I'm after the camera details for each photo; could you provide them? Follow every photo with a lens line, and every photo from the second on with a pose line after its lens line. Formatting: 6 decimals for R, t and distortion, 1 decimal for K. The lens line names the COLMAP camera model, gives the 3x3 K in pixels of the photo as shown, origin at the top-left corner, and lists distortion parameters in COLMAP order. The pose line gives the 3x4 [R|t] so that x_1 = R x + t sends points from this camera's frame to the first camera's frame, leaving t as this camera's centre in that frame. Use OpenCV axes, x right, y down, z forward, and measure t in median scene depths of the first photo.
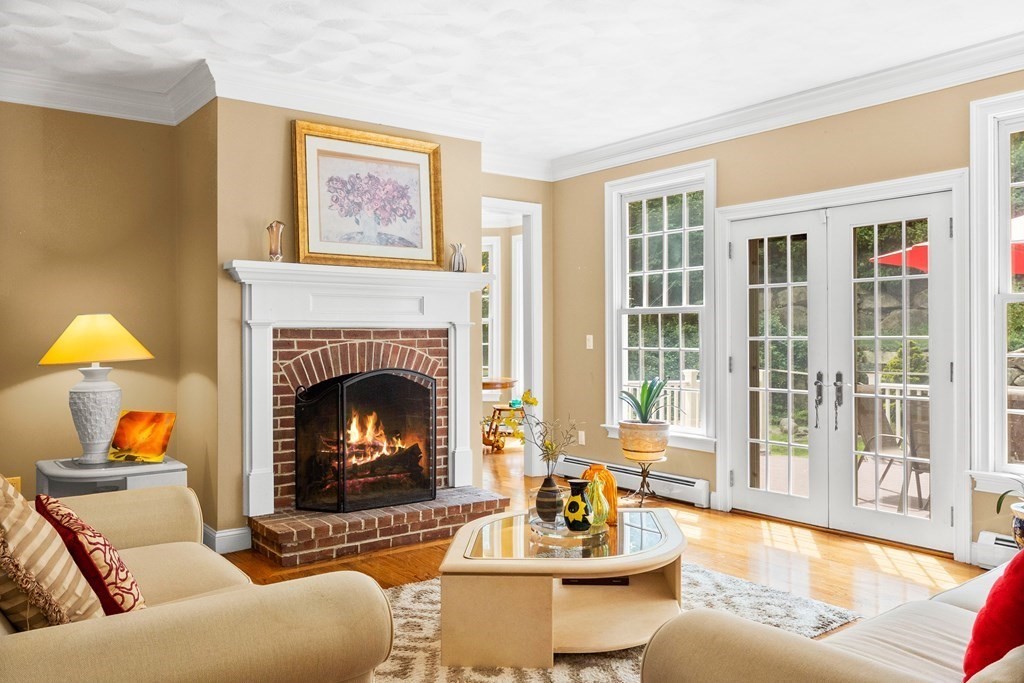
lens RADIAL K [[791.6, 0, 512.0], [0, 791.6, 341.5], [0, 0, 1]] dist [0.002033, -0.001524]
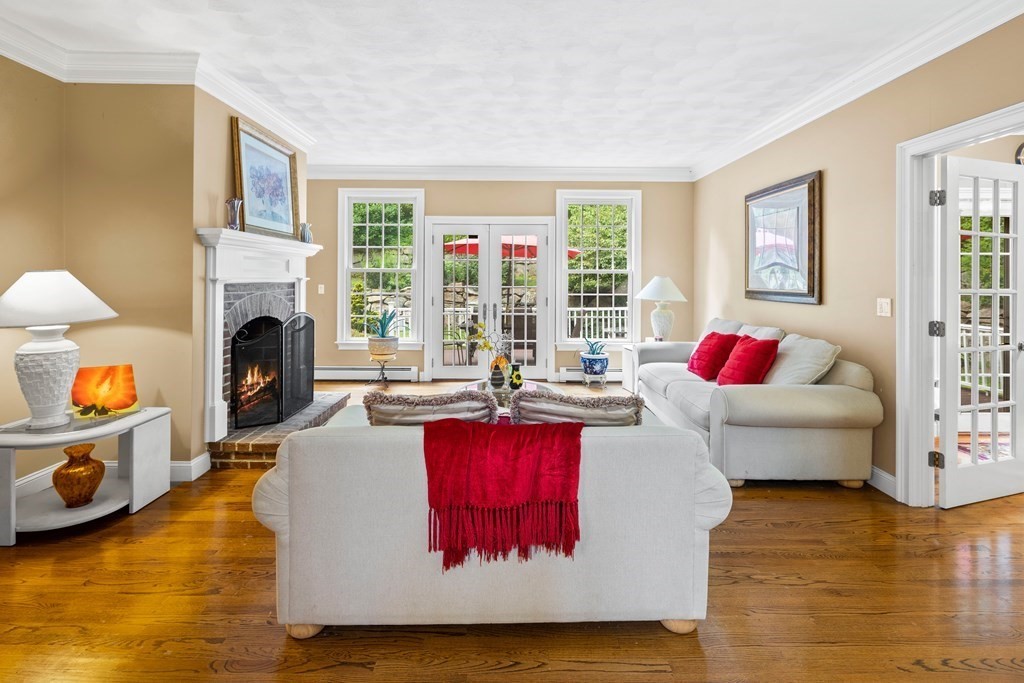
lens RADIAL K [[499.4, 0, 512.4], [0, 499.4, 279.2], [0, 0, 1]] dist [0.000578, -0.000117]
pose [[0.596374, 0.003638, 0.802698, -0.638880], [-0.001060, 0.999992, -0.003745, -0.021510], [-0.802706, 0.001383, 0.596374, 0.177305]]
